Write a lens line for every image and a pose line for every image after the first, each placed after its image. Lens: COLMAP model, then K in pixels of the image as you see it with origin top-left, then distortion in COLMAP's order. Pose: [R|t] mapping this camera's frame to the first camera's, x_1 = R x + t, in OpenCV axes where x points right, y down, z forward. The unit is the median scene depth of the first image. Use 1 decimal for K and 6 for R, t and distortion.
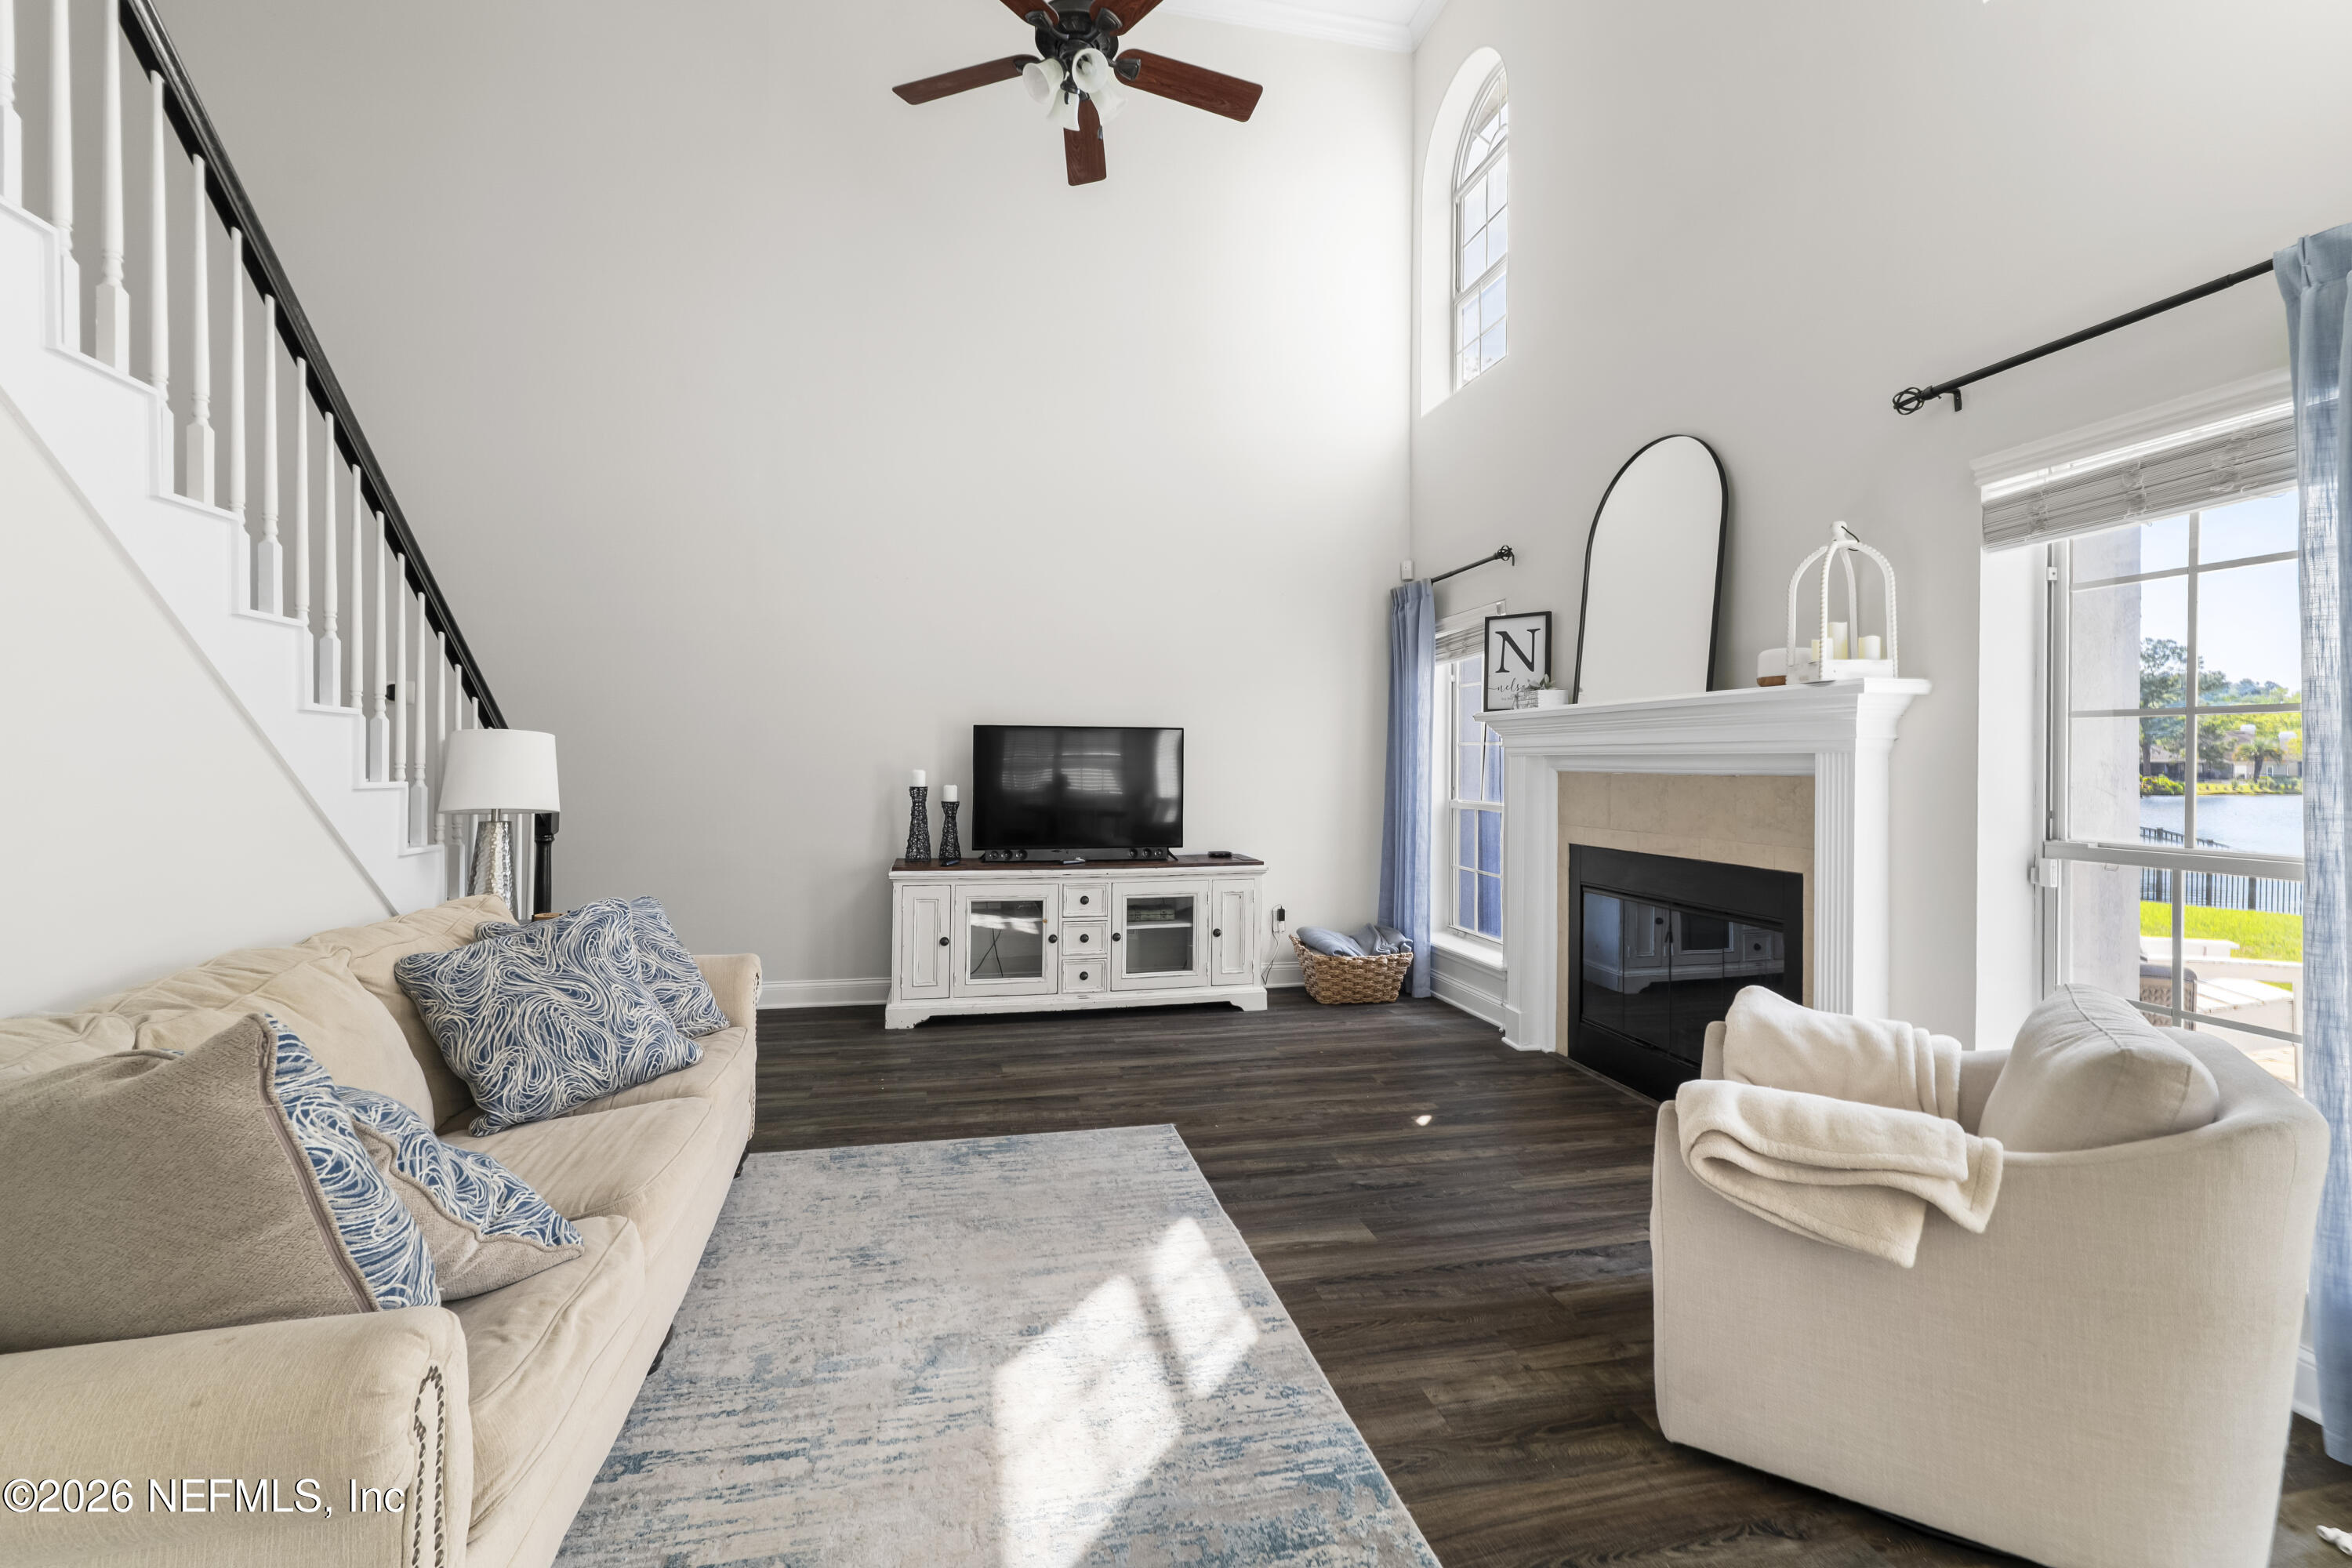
lens RADIAL K [[1004.7, 0, 1174.9], [0, 1004.7, 761.6], [0, 0, 1]] dist [-0.000736, -0.000224]
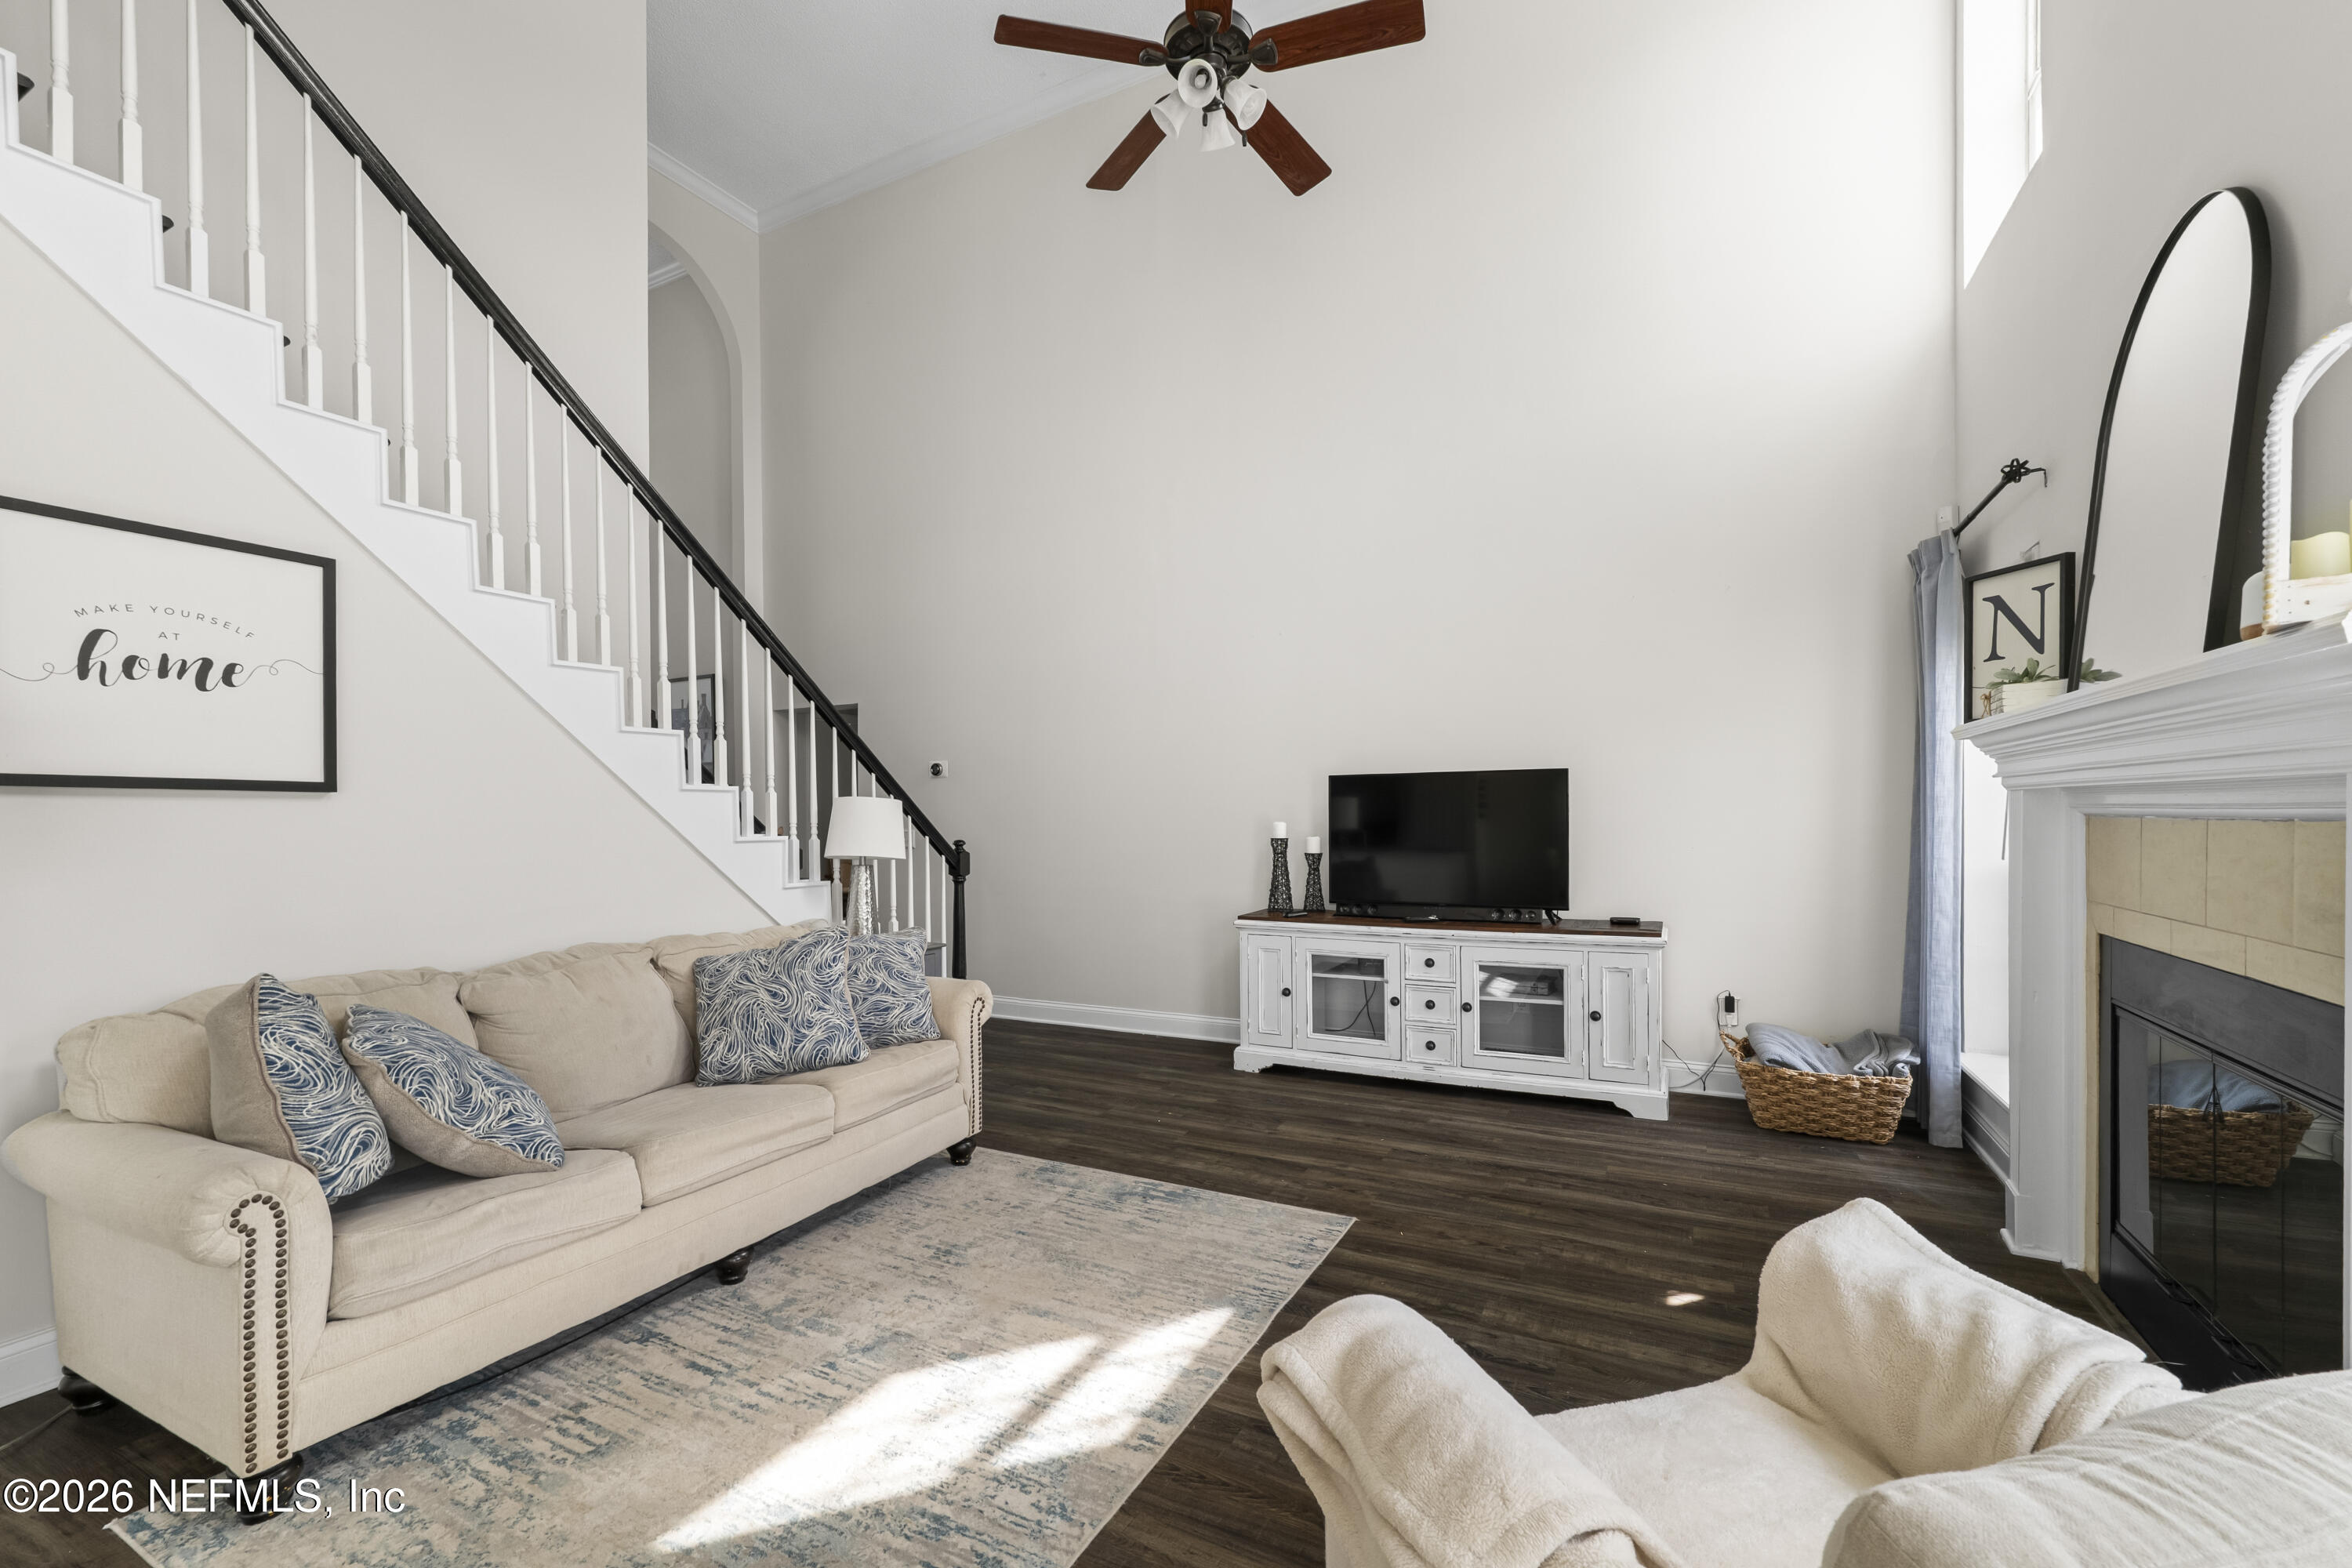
lens RADIAL K [[996.4, 0, 1172.0], [0, 996.4, 830.4], [0, 0, 1]] dist [0.000020, -0.000139]
pose [[0.757235, -0.004929, -0.653124, 0.358566], [0.017749, 0.999758, 0.013034, 0.001986], [0.652902, -0.021462, 0.757138, 0.183105]]
